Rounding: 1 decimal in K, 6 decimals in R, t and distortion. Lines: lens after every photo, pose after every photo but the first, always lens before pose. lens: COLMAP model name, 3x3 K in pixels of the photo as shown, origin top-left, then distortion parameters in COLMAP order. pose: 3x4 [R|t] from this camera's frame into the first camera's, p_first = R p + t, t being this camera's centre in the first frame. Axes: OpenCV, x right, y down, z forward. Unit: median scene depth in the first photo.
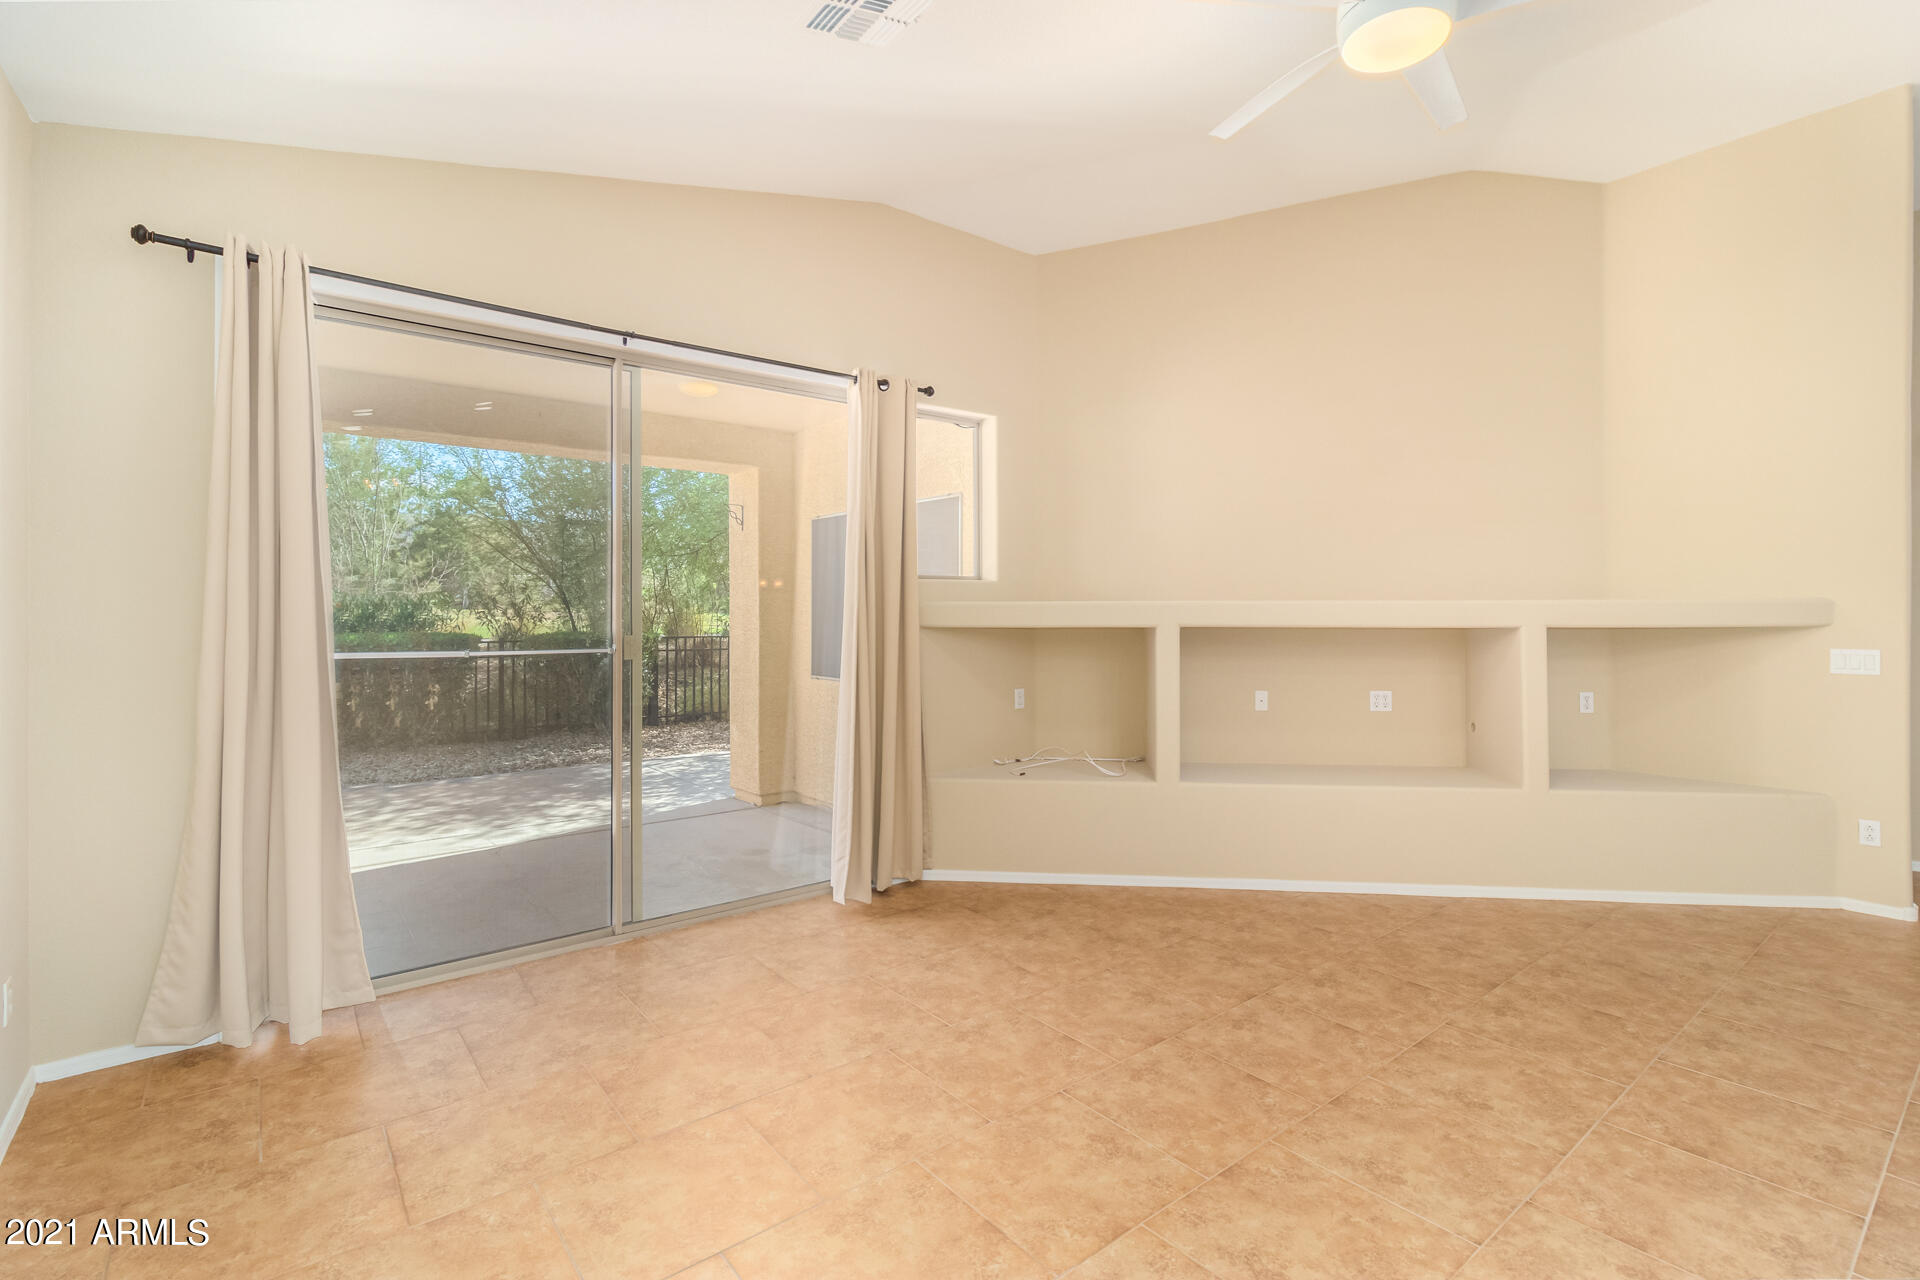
lens RADIAL K [[882.4, 0, 962.6], [0, 882.4, 621.3], [0, 0, 1]] dist [0.000603, 0.000329]
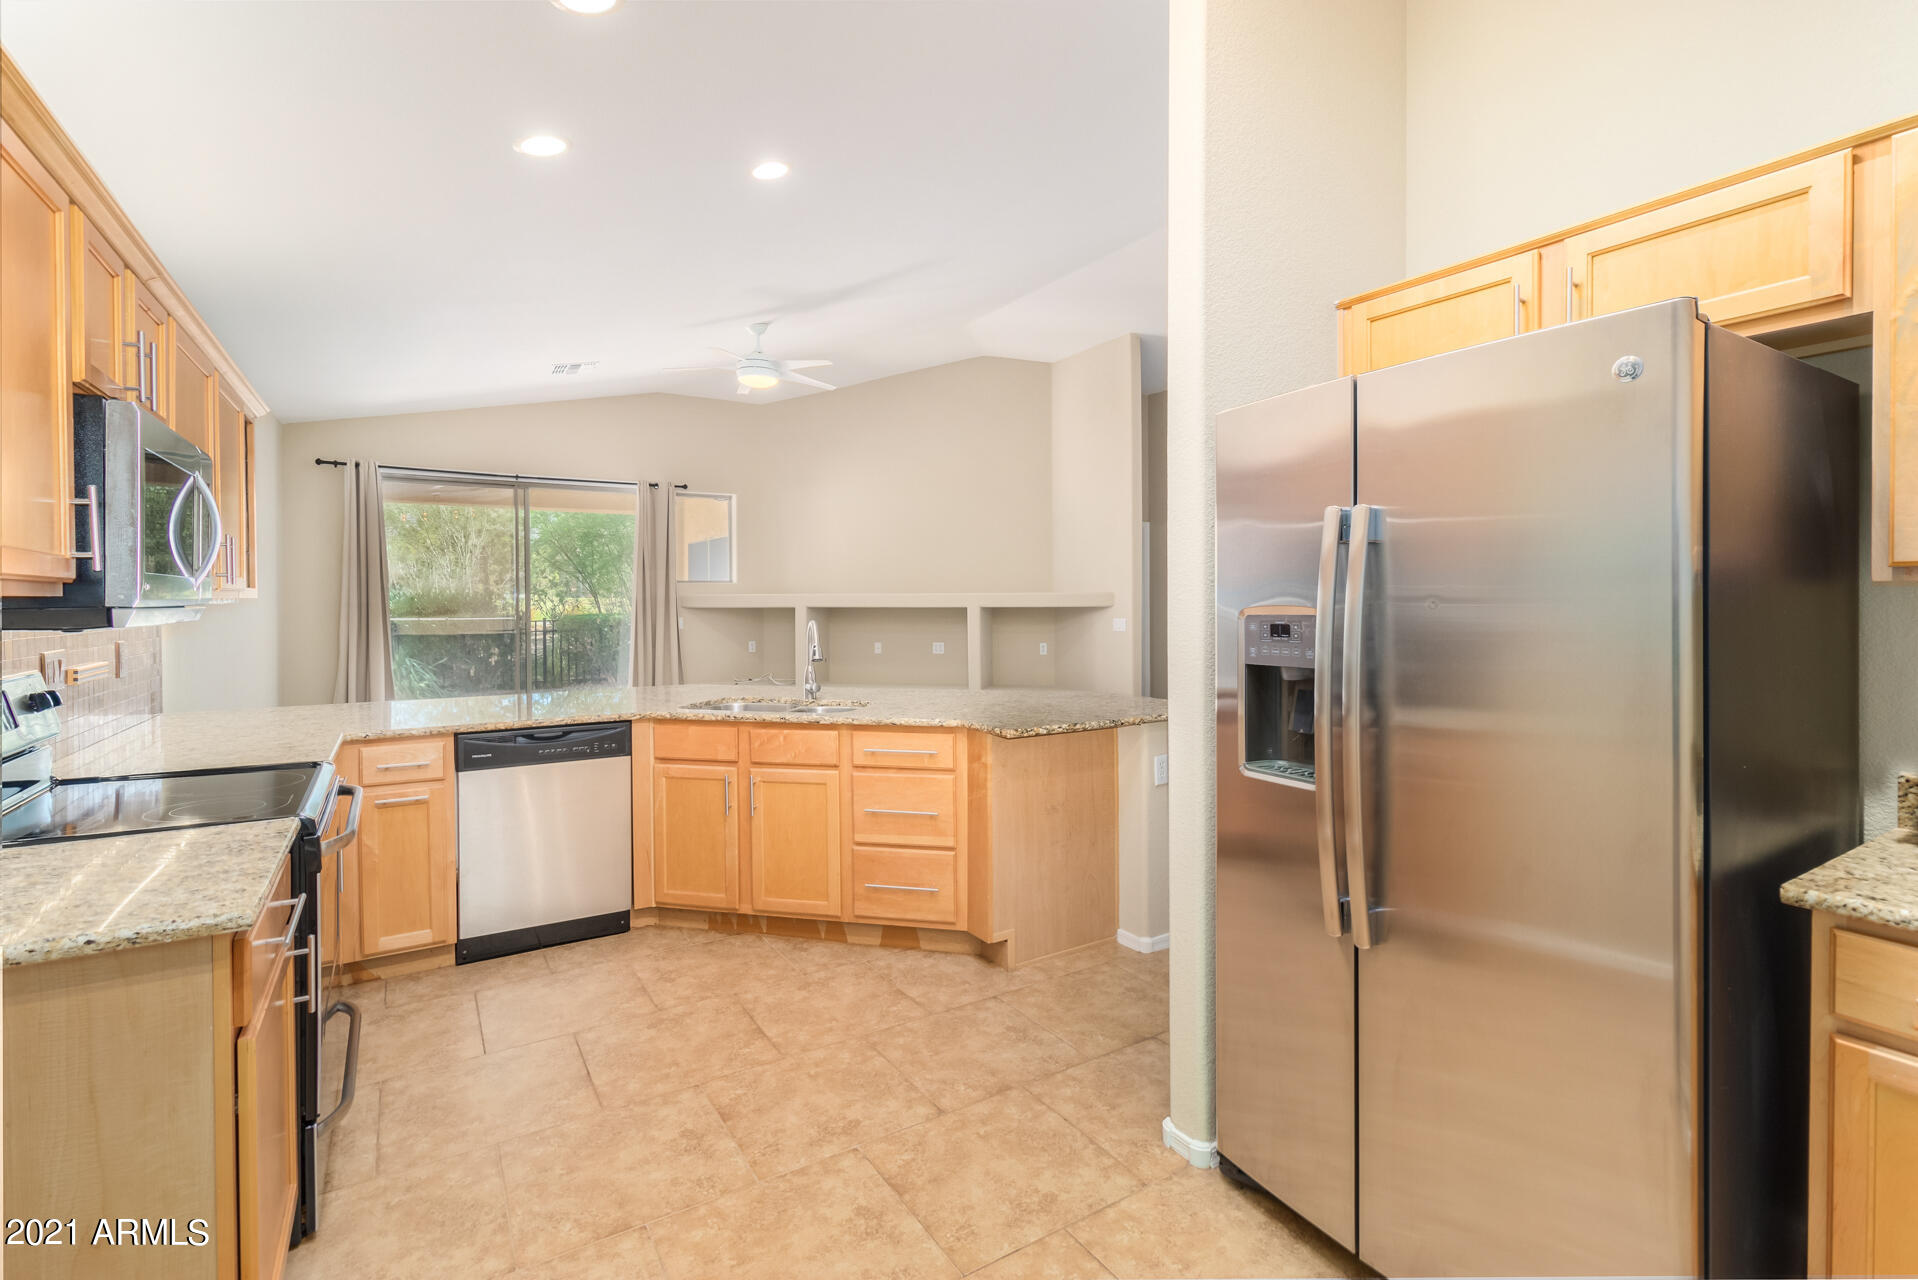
lens RADIAL K [[872.5, 0, 954.3], [0, 872.5, 573.3], [0, 0, 1]] dist [0.003134, 0.000045]
pose [[0.992524, -0.004302, -0.121976, 0.743837], [-0.000539, 0.999214, -0.039628, 0.007093], [0.122051, 0.039397, 0.991742, -0.787250]]
